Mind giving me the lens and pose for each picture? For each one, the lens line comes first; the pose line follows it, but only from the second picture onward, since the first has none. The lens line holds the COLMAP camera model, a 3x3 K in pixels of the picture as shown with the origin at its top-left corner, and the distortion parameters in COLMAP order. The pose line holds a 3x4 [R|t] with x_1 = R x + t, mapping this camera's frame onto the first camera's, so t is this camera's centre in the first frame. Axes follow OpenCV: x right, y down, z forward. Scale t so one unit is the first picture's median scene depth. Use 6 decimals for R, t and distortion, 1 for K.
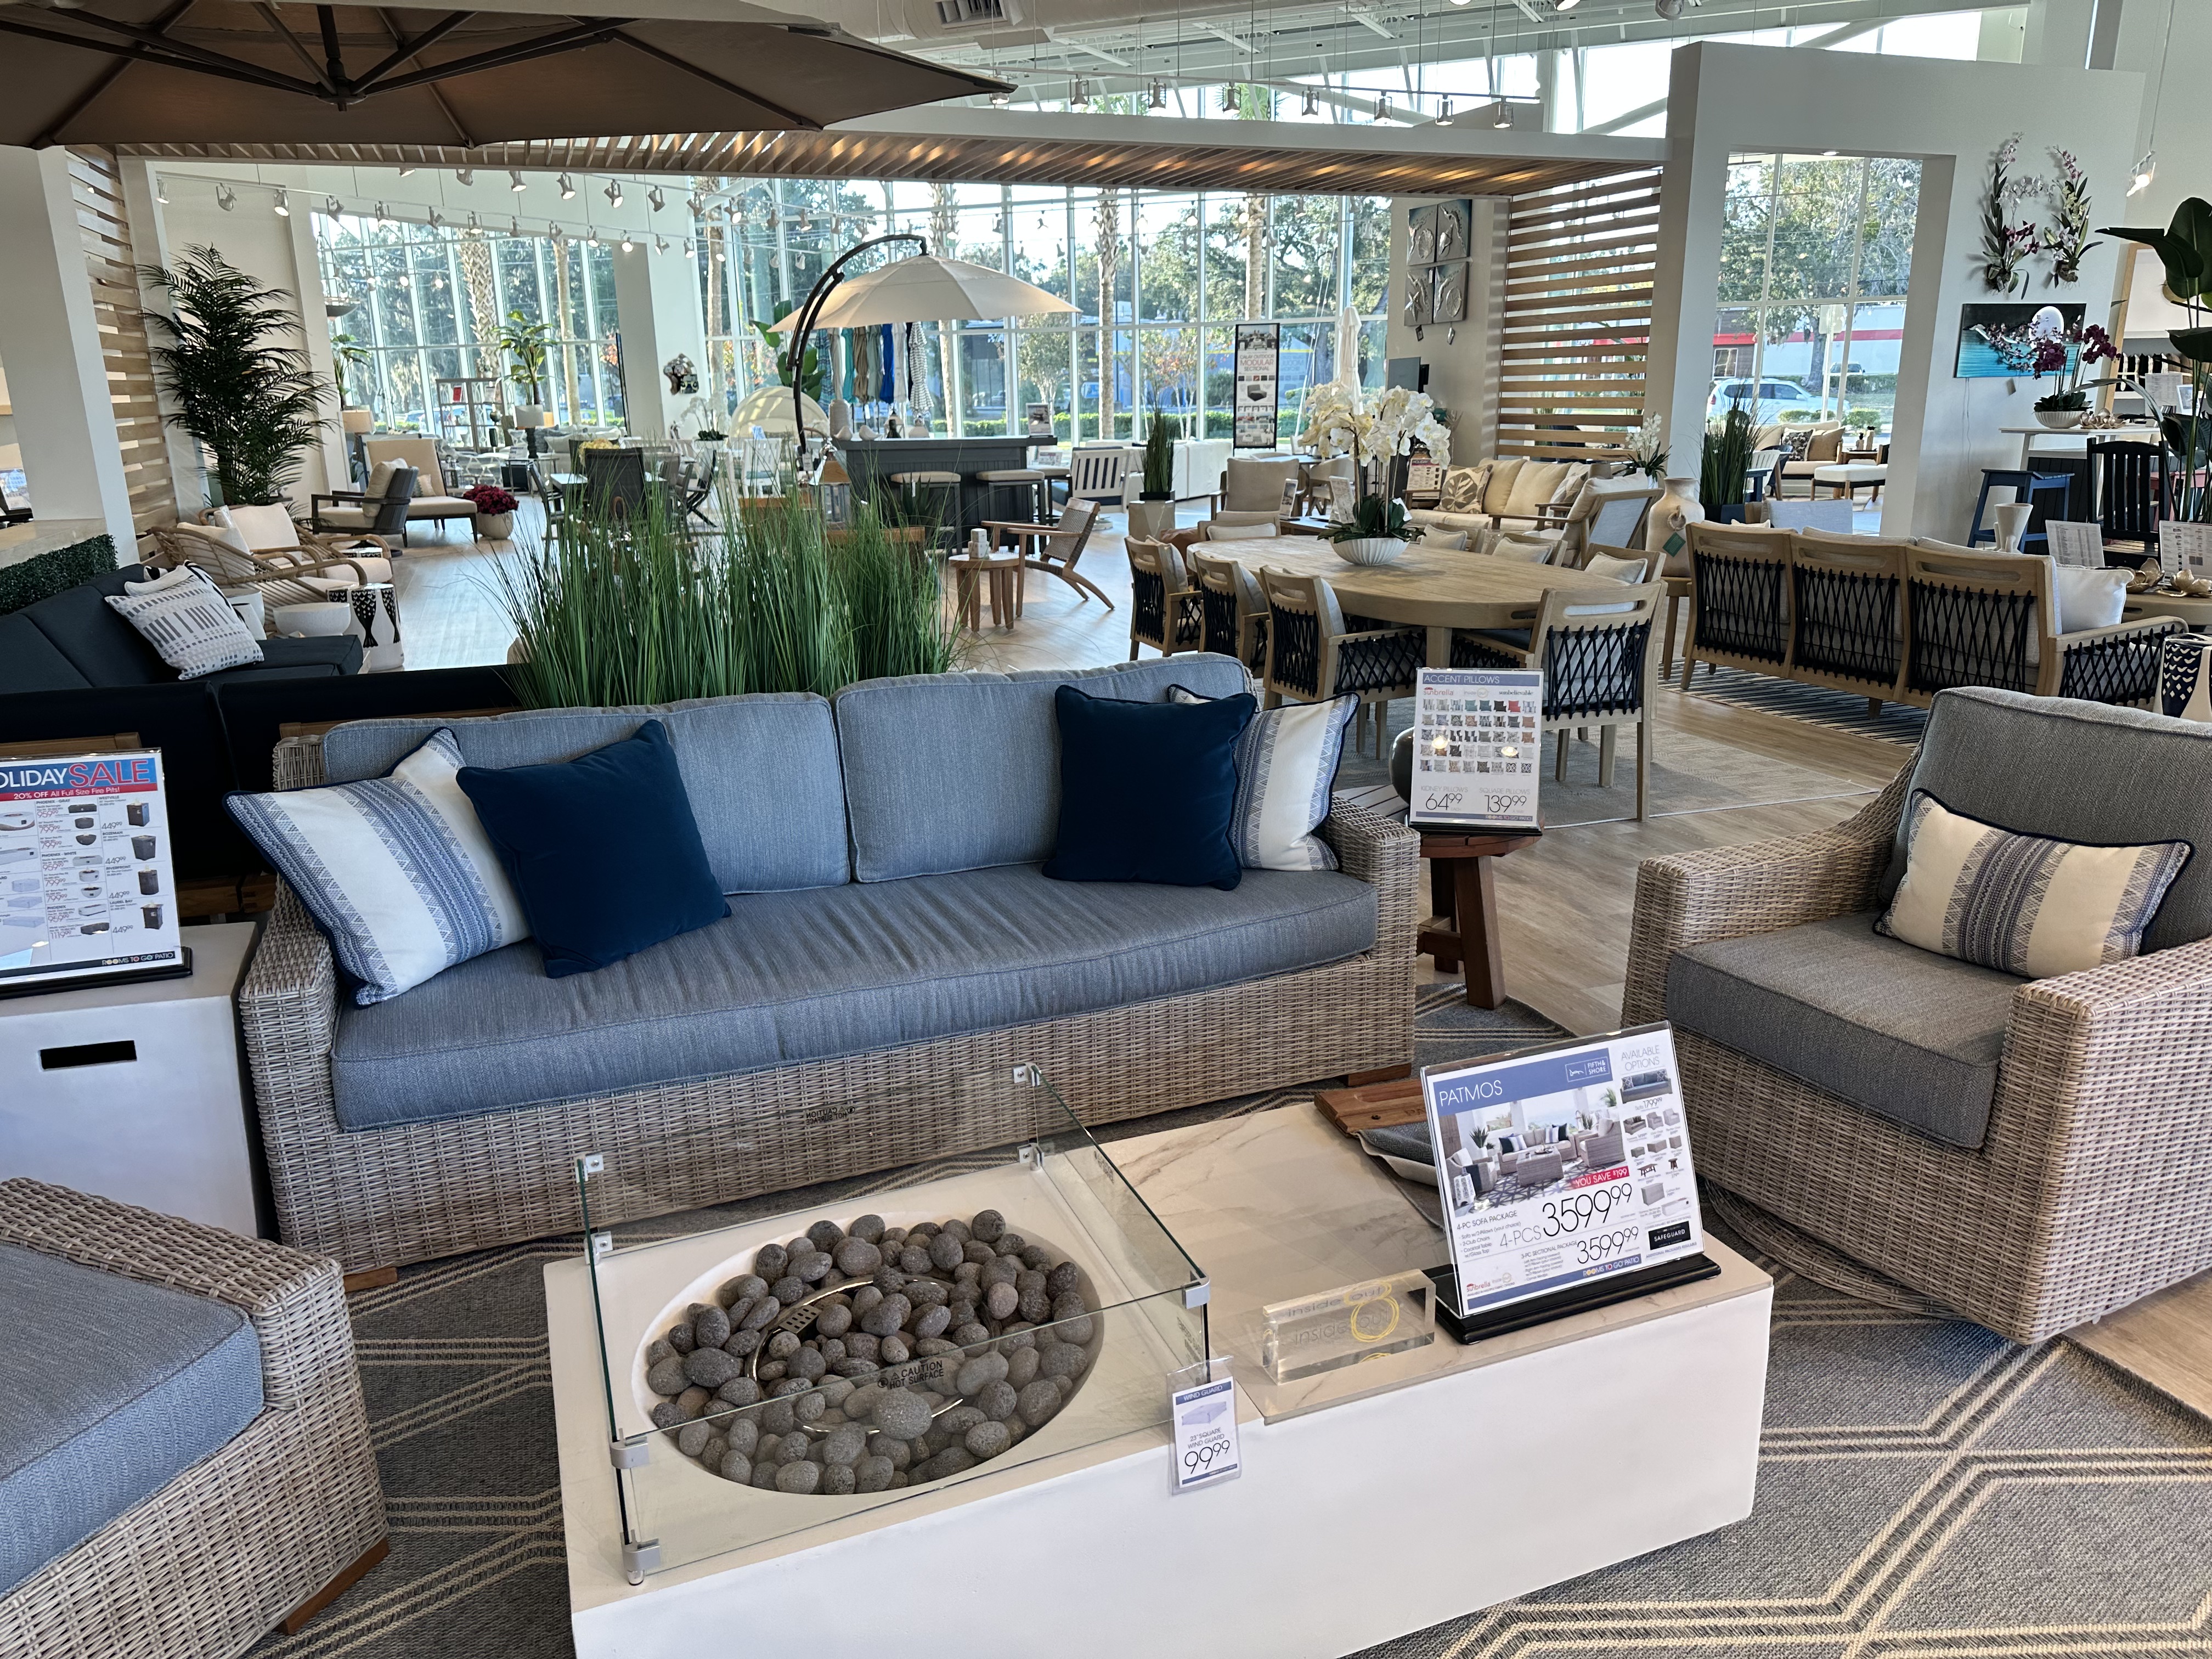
lens RADIAL K [[1547.0, 0, 1106.0], [0, 1547.0, 829.5], [0, 0, 1]] dist [0.088929, -0.138620]
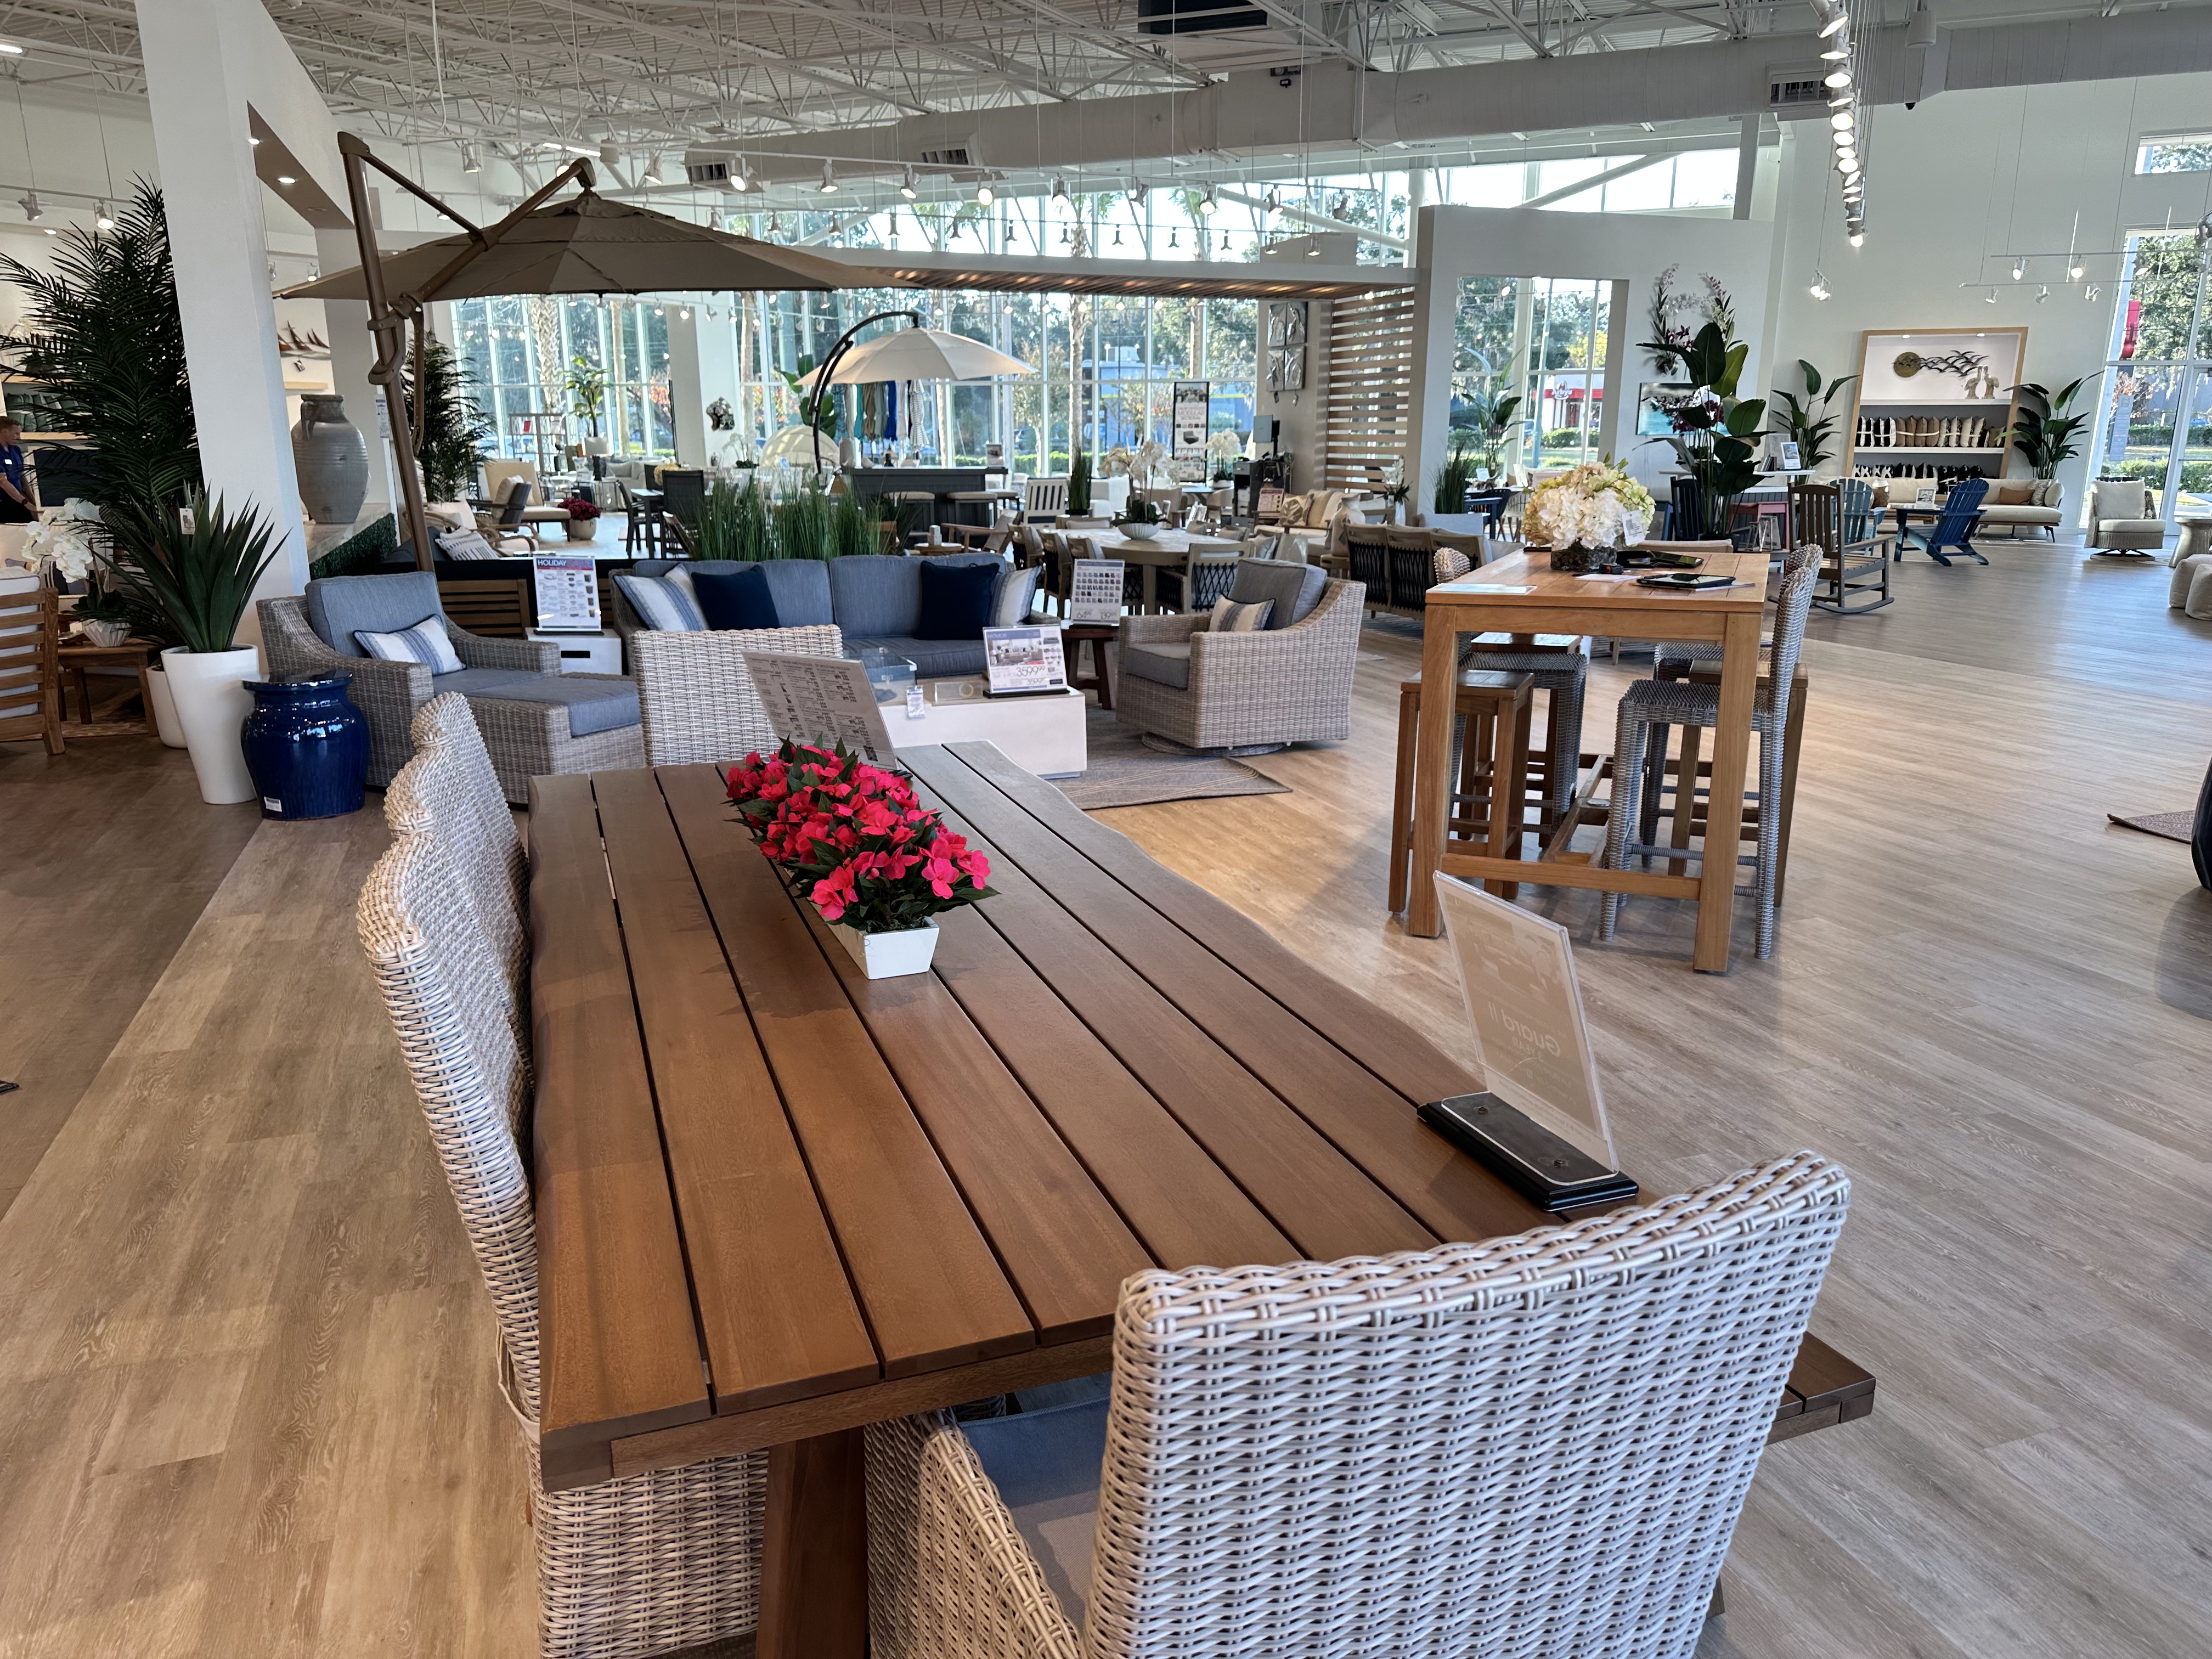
lens RADIAL K [[1547.0, 0, 1106.0], [0, 1547.0, 829.5], [0, 0, 1]] dist [0.088929, -0.138620]
pose [[0.999813, 0.018593, -0.005300, 0.053777], [-0.018714, 0.999544, -0.023715, 0.073236], [0.004857, 0.023809, 0.999705, -0.273184]]
